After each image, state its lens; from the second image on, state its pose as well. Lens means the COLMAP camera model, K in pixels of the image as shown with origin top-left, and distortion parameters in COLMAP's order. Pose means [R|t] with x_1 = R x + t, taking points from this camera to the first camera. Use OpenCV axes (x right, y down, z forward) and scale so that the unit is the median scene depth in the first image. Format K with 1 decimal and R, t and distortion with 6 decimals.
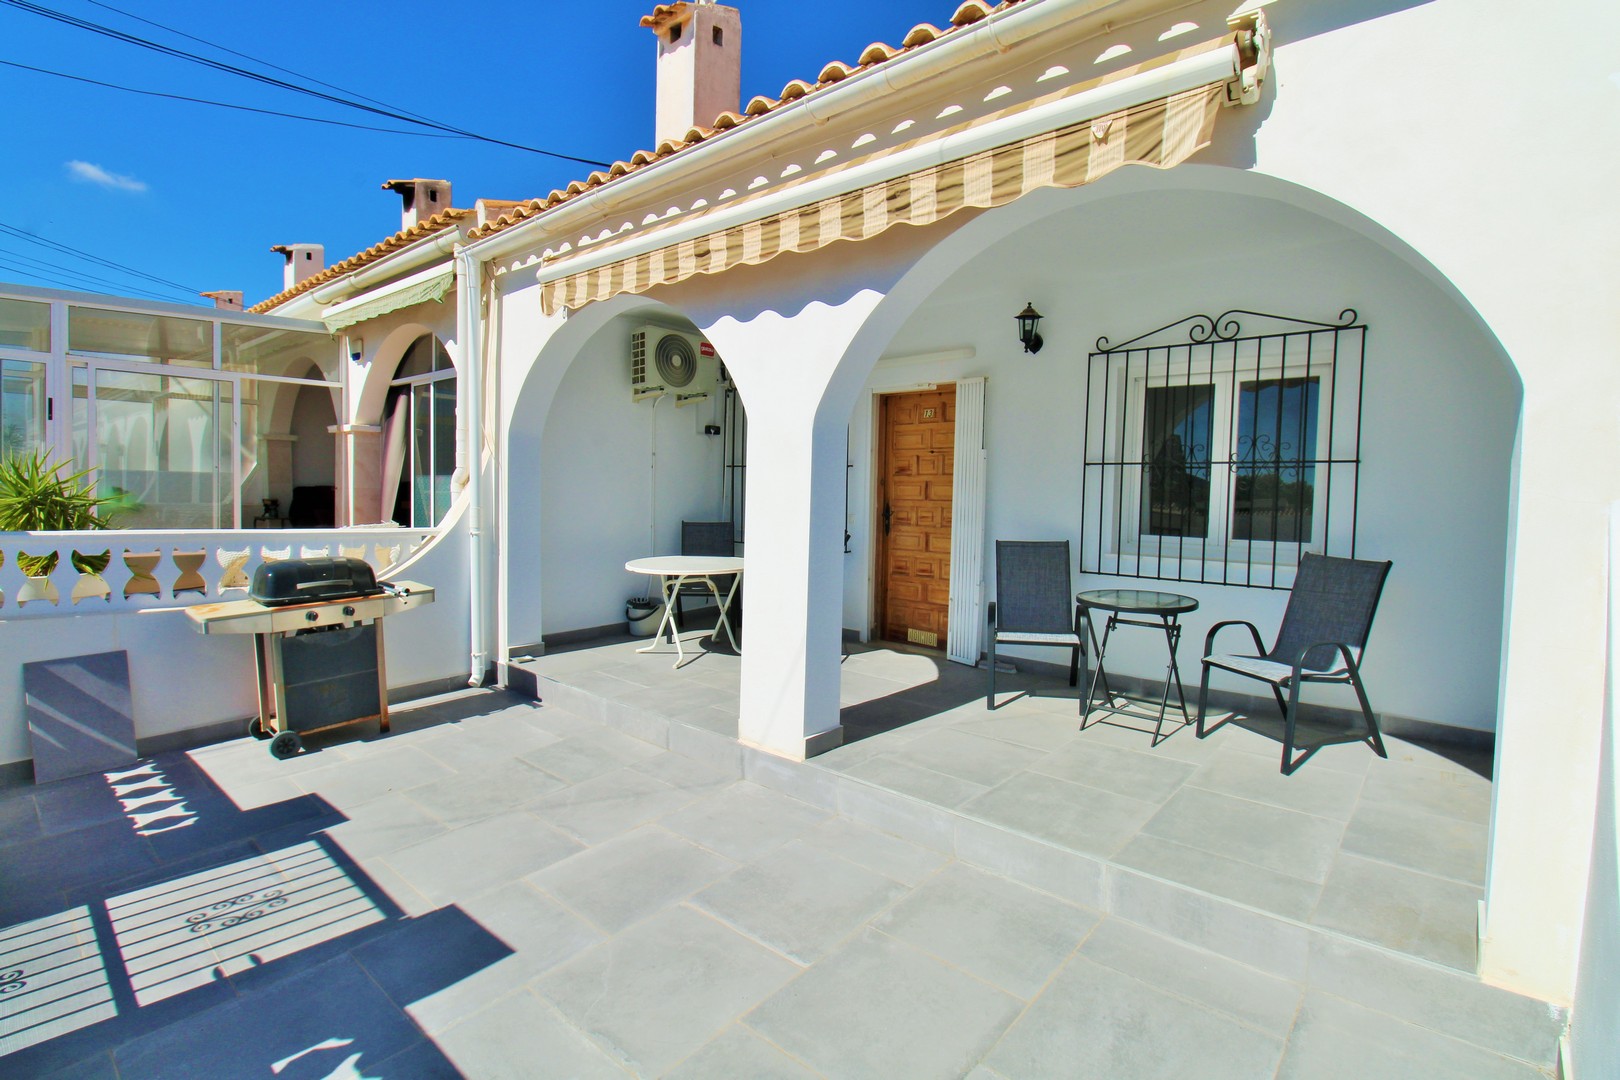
lens RADIAL K [[755.8, 0, 820.5], [0, 755.8, 525.1], [0, 0, 1]] dist [0.001793, -0.015389]
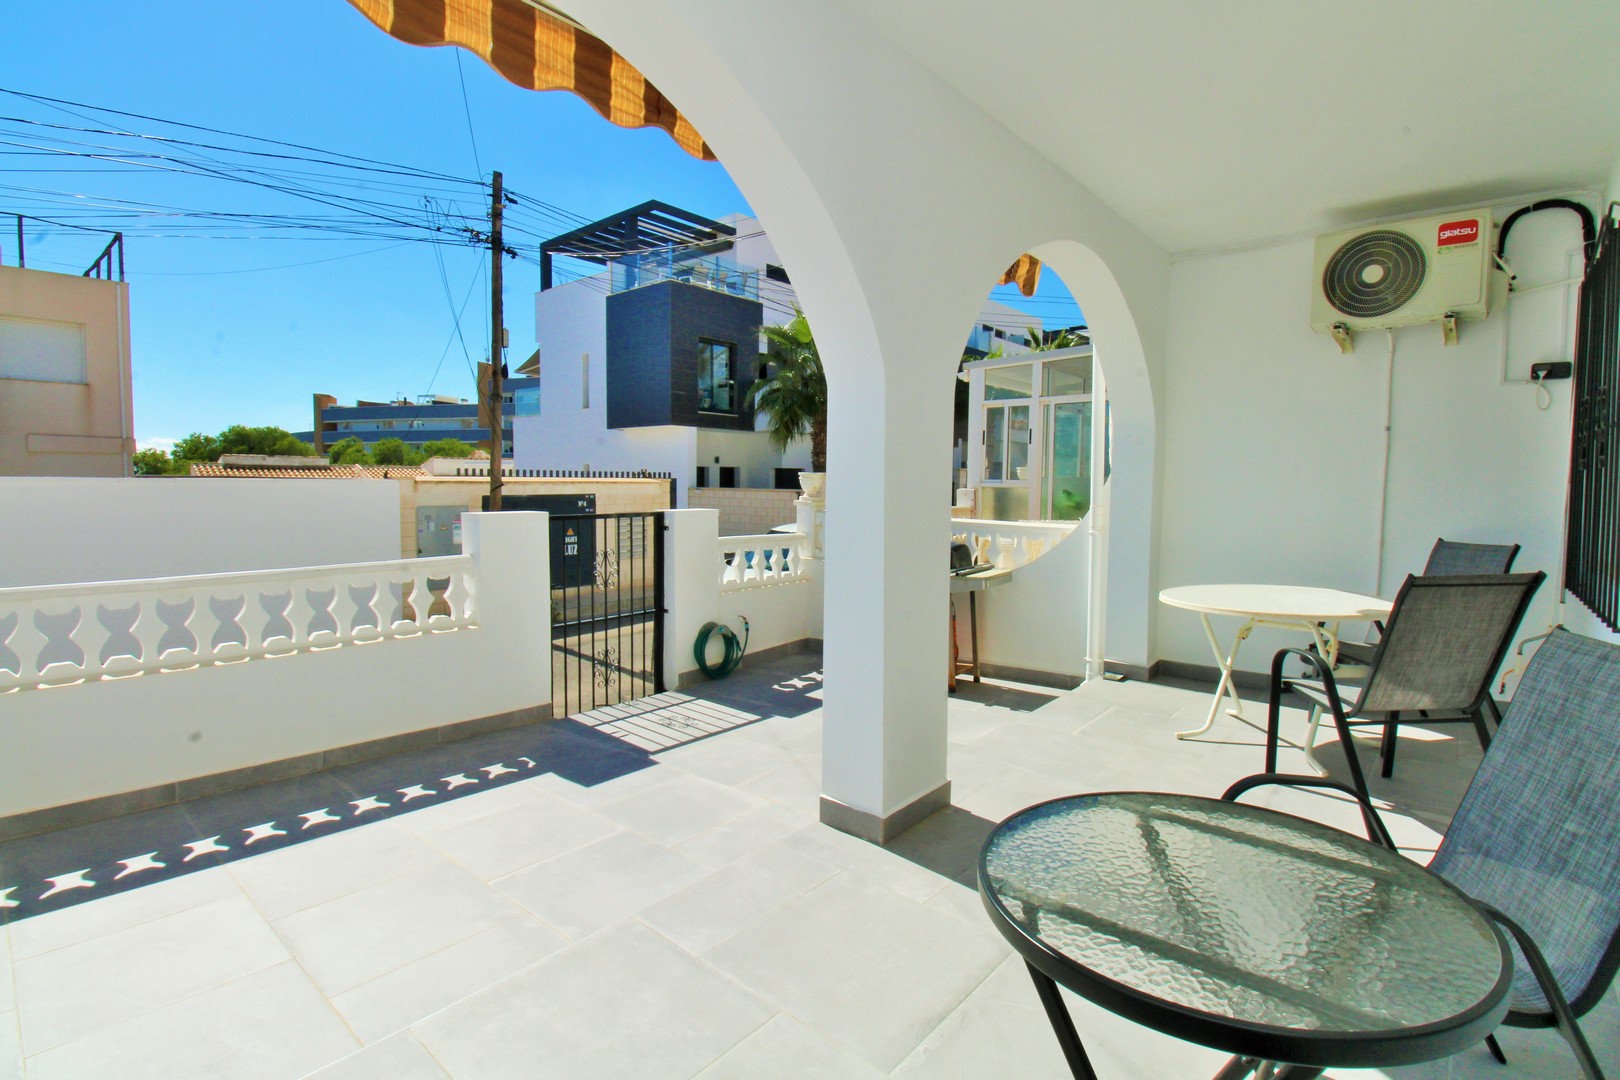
lens RADIAL K [[755.8, 0, 820.5], [0, 755.8, 525.1], [0, 0, 1]] dist [0.001793, -0.015389]
pose [[0.000503, 0.032970, -0.999456, 0.650794], [-0.052508, 0.998078, 0.032899, -0.016246], [0.998620, 0.052463, 0.002233, 0.858838]]
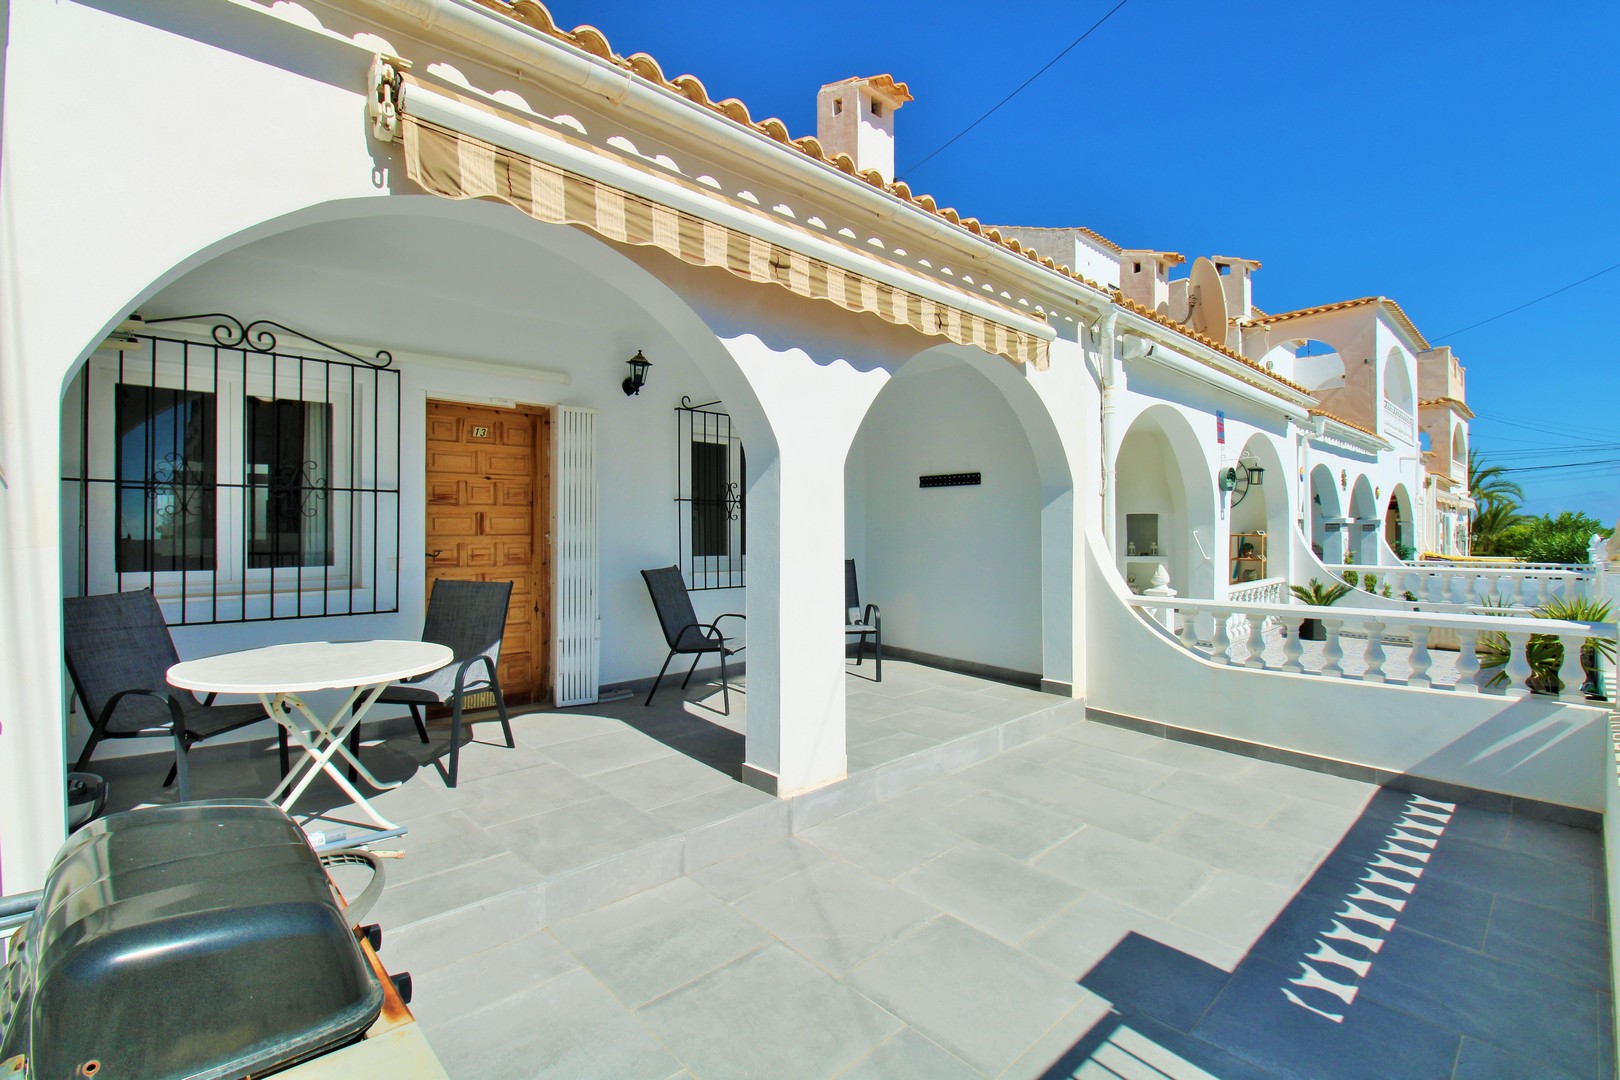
lens RADIAL K [[743.0, 0, 814.5], [0, 743.0, 528.2], [0, 0, 1]] dist [-0.000278, -0.011054]
pose [[0.098774, -0.023236, 0.994839, -0.945230], [0.044868, 0.998815, 0.018874, -0.057454], [-0.994098, 0.042773, 0.099699, 0.808264]]
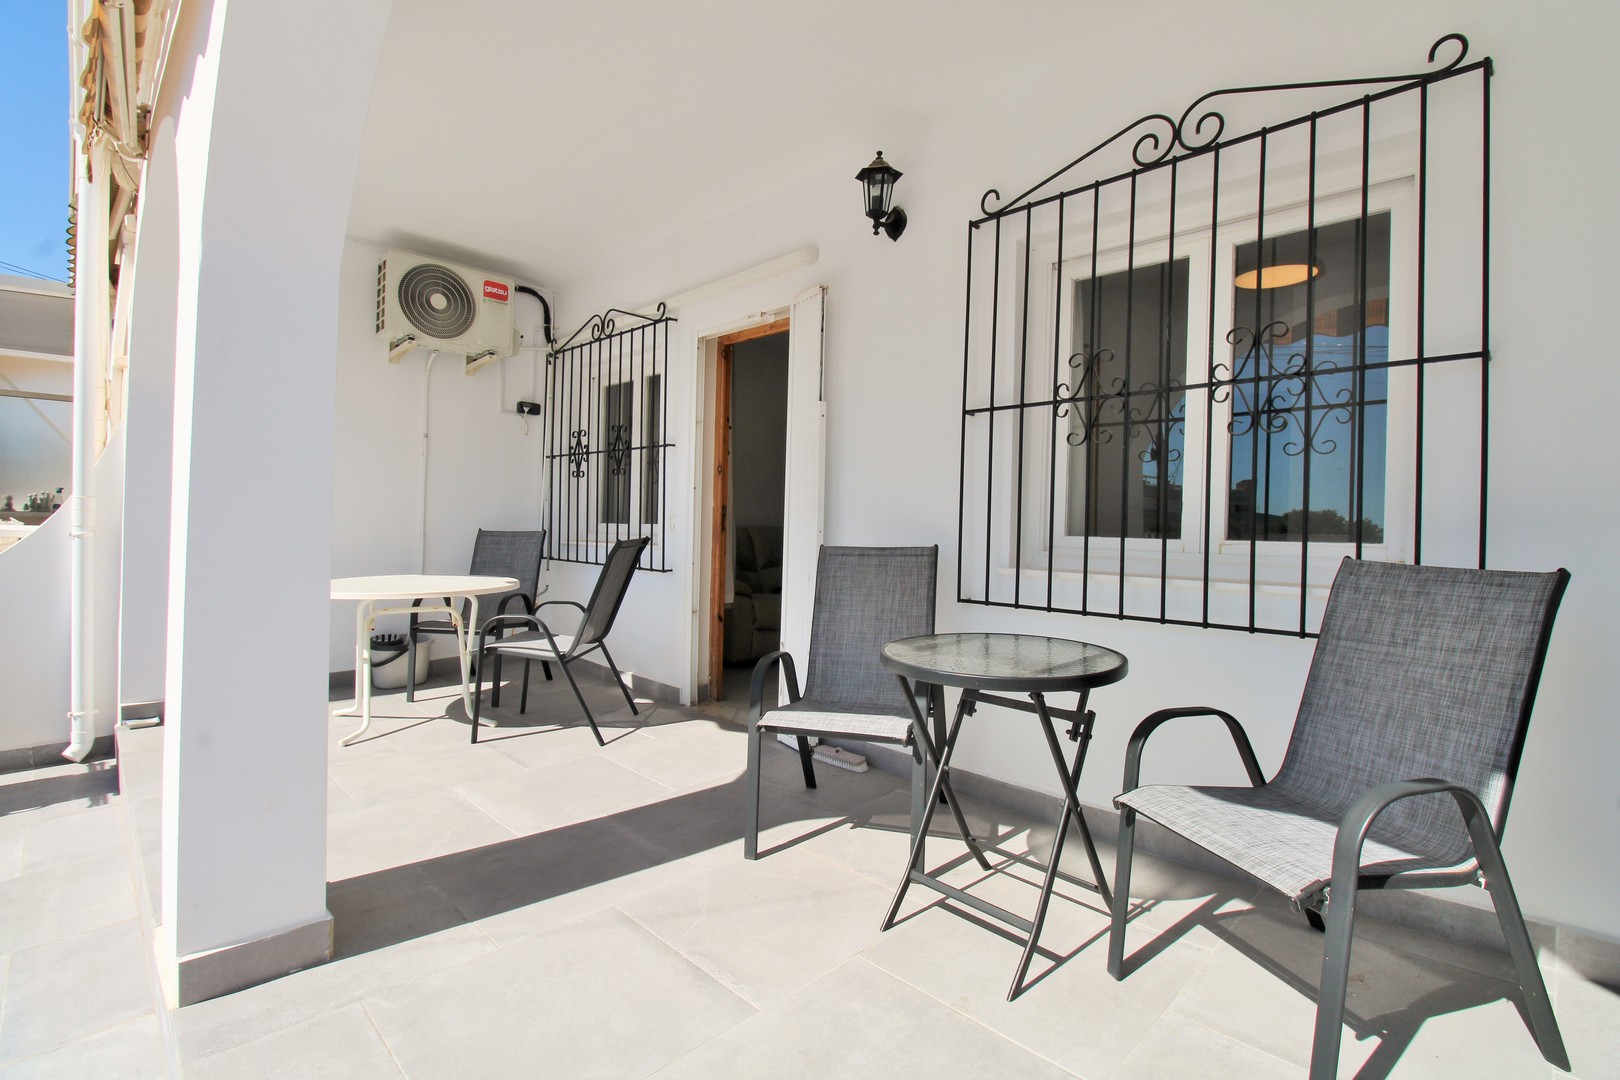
lens RADIAL K [[743.0, 0, 814.5], [0, 743.0, 528.2], [0, 0, 1]] dist [-0.000278, -0.011054]
pose [[0.996991, 0.003034, -0.077459, 0.335125], [-0.006660, 0.998892, -0.046591, 0.041498], [0.077232, 0.046967, 0.995906, 0.516959]]
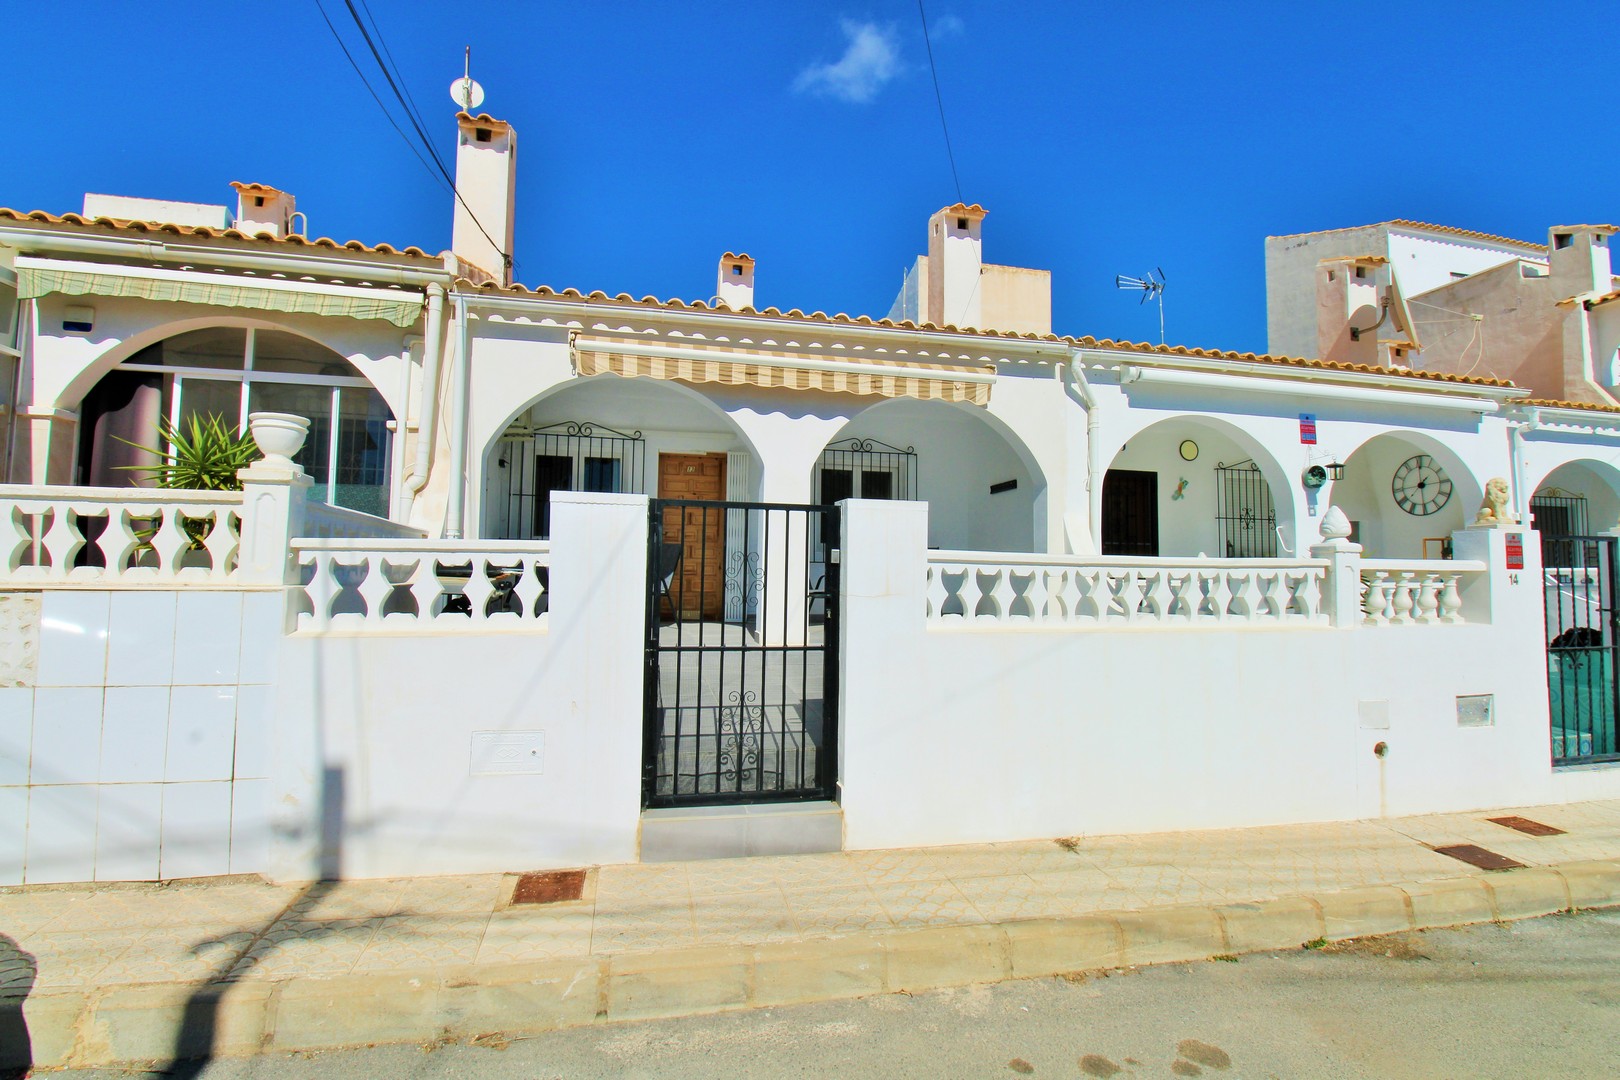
lens RADIAL K [[743.0, 0, 814.5], [0, 743.0, 528.2], [0, 0, 1]] dist [-0.000278, -0.011054]
pose [[0.588753, 0.033011, 0.807639, -1.367539], [0.036715, 0.997042, -0.067517, 0.124785], [-0.807479, 0.069404, 0.585799, -0.129531]]
